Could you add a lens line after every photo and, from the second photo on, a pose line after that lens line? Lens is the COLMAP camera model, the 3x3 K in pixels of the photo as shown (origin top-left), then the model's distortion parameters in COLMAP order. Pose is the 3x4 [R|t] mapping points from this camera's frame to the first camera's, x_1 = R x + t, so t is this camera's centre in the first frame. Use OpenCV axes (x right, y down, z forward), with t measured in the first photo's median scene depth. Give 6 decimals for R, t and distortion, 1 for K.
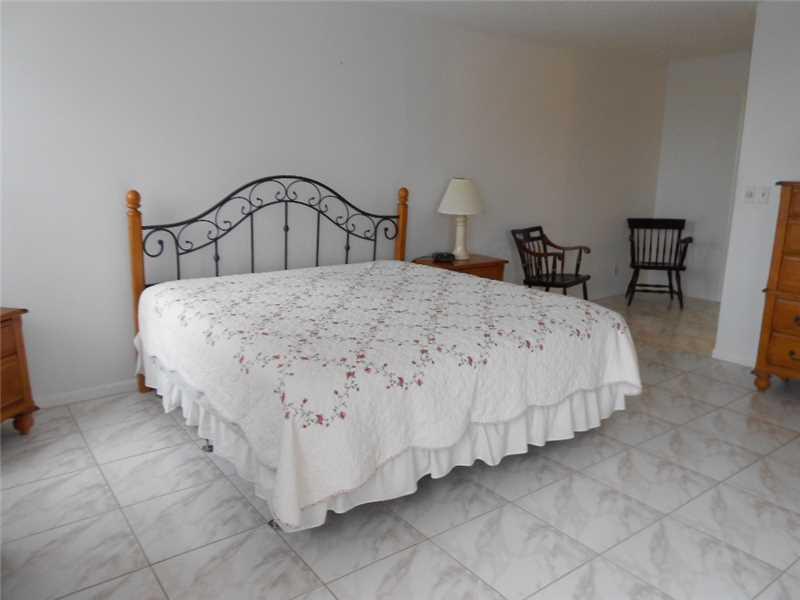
lens RADIAL K [[622.9, 0, 404.1], [0, 622.9, 303.2], [0, 0, 1]] dist [-0.000617, -0.006132]
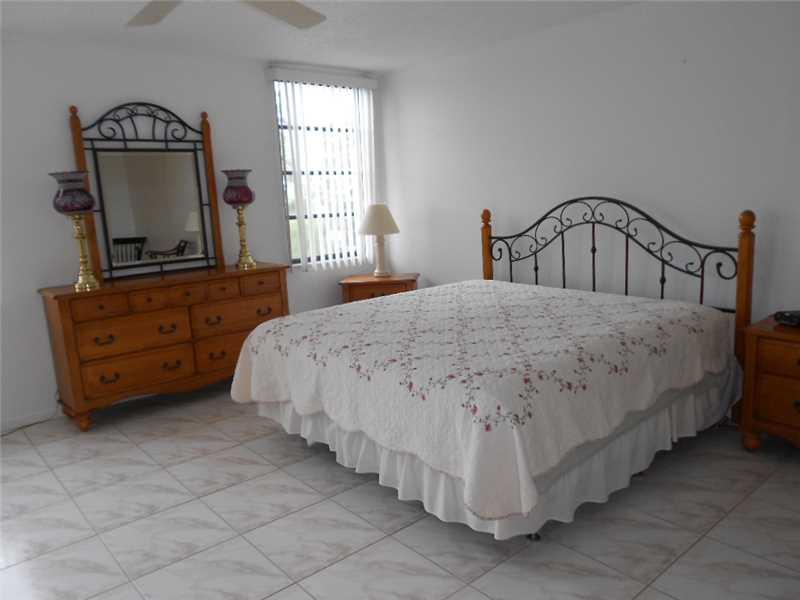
lens RADIAL K [[620.8, 0, 405.5], [0, 620.8, 307.5], [0, 0, 1]] dist [0.005733, 0.000413]
pose [[0.076831, 0.166906, -0.982975, 0.723796], [-0.187661, 0.970689, 0.150152, -0.114031], [0.979224, 0.172929, 0.105901, 0.572084]]
